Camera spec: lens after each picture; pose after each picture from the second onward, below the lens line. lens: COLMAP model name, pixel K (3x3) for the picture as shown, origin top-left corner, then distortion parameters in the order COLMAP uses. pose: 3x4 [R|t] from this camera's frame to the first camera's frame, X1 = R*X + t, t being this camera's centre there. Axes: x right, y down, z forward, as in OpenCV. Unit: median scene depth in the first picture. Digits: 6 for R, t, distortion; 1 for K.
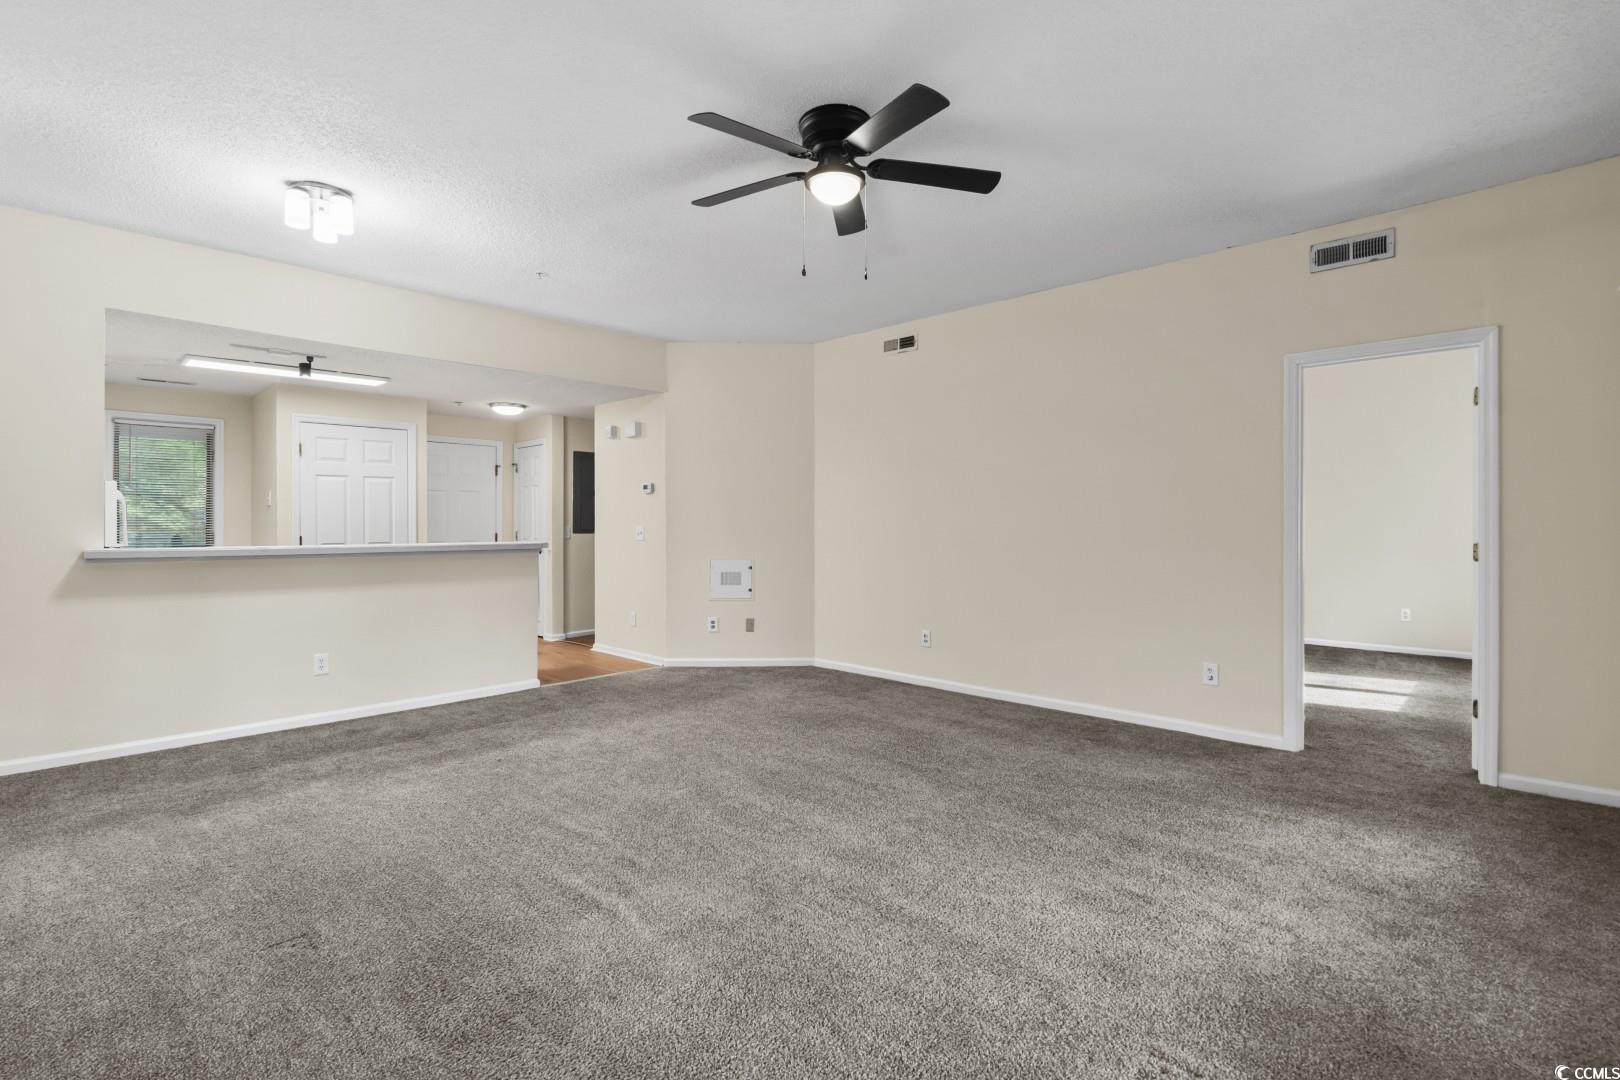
lens RADIAL K [[772.2, 0, 840.5], [0, 772.2, 526.8], [0, 0, 1]] dist [0.001819, 0.000227]
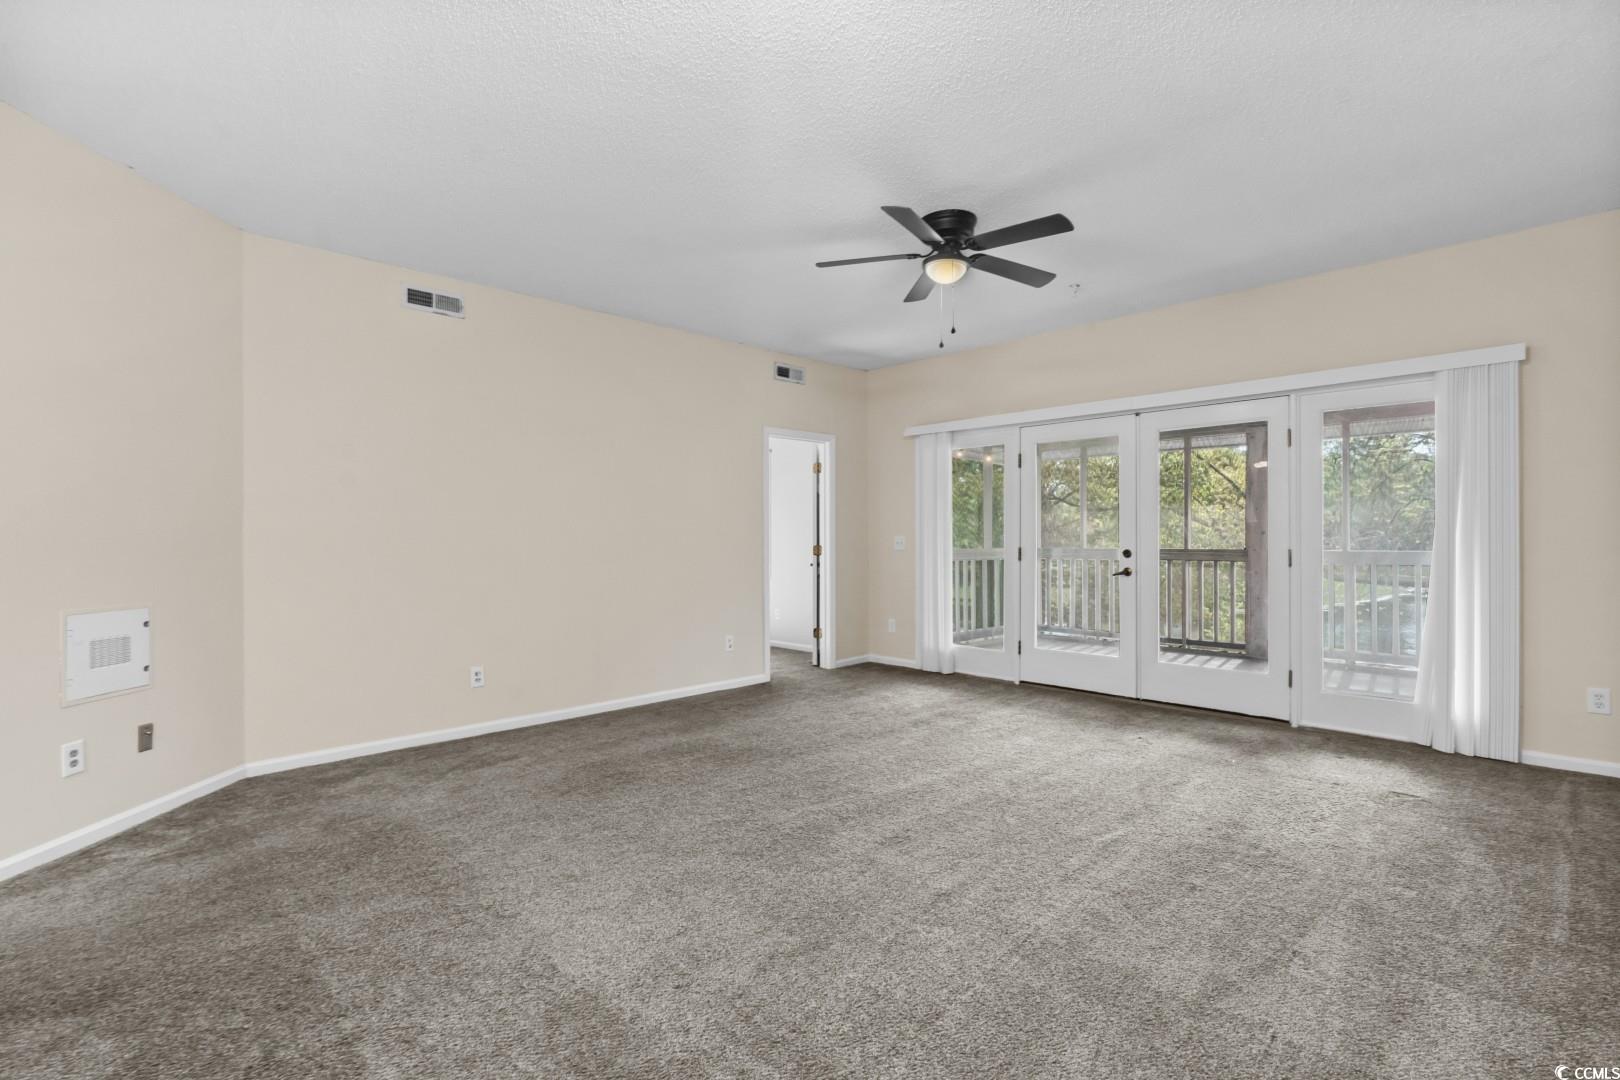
lens RADIAL K [[735.4, 0, 810.0], [0, 735.4, 540.0], [0, 0, 1]] dist [-0.002085, -0.000289]
pose [[0.042415, -0.007051, 0.999075, -0.579403], [0.005030, 0.999964, 0.006844, -0.003338], [-0.999087, 0.004735, 0.042449, 0.545796]]
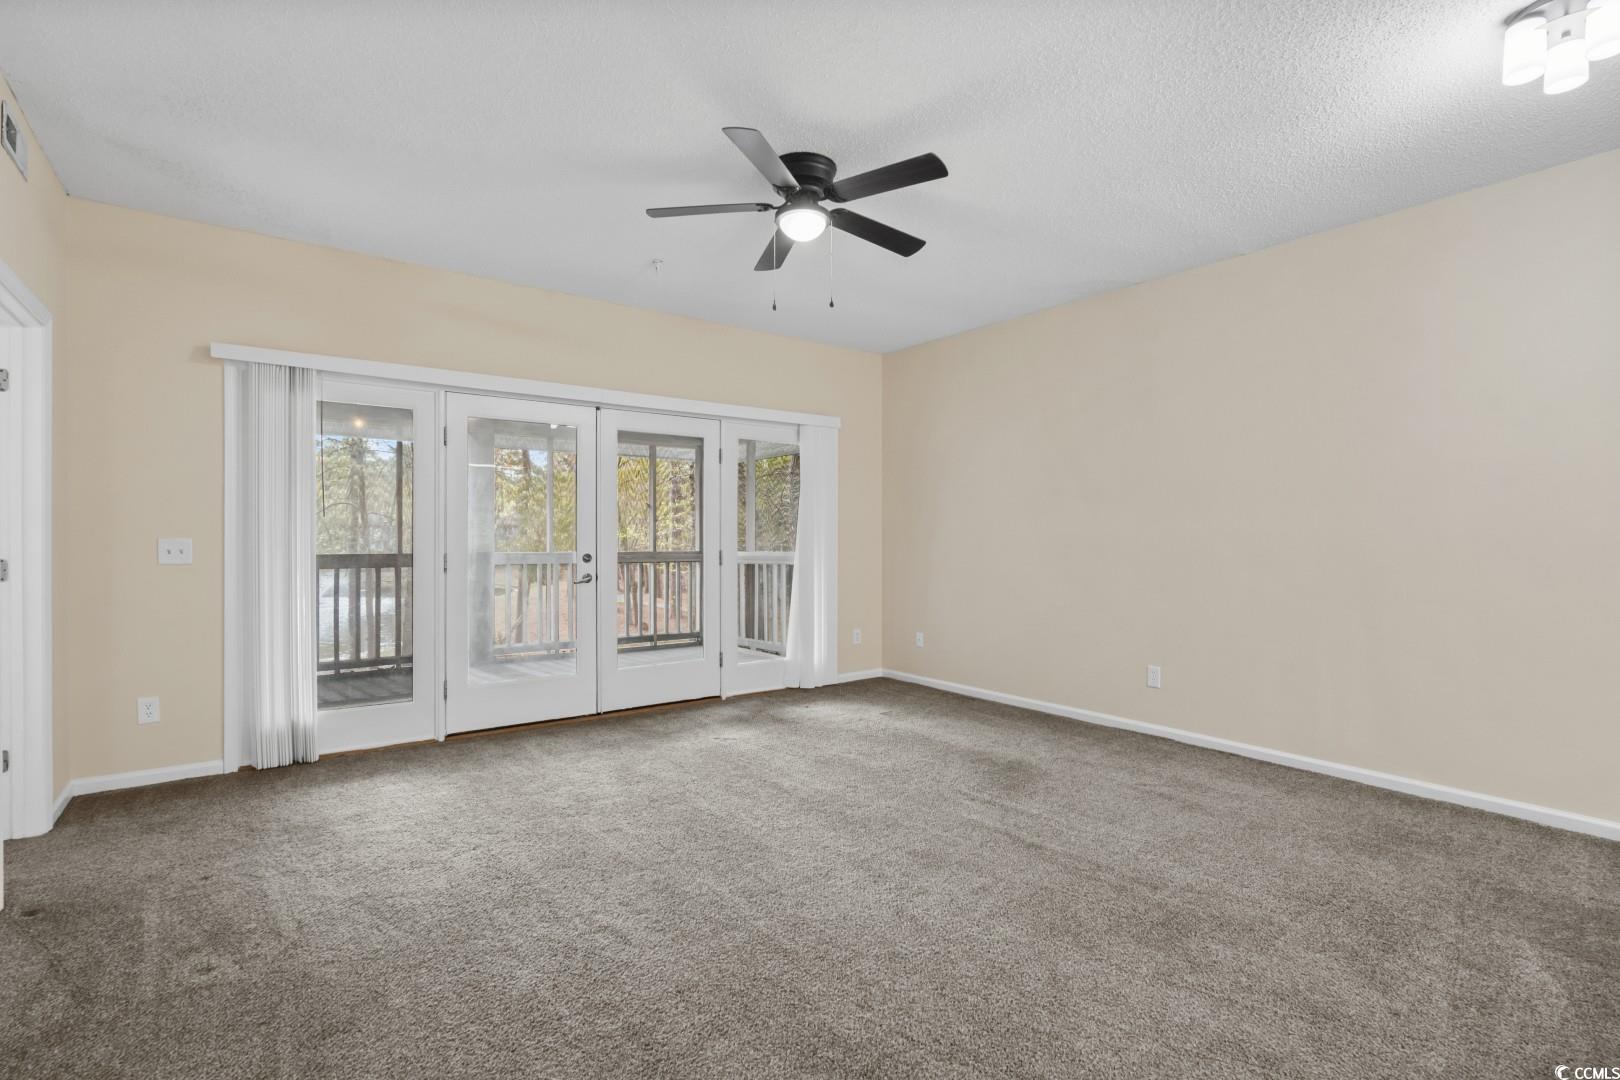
lens RADIAL K [[759.6, 0, 807.7], [0, 759.6, 534.4], [0, 0, 1]] dist [0.001765, 0.000415]
pose [[-0.985345, 0.000888, 0.170570, -0.098840], [0.000358, 0.999995, -0.003141, -0.002474], [-0.170572, -0.003034, -0.985341, 0.952451]]
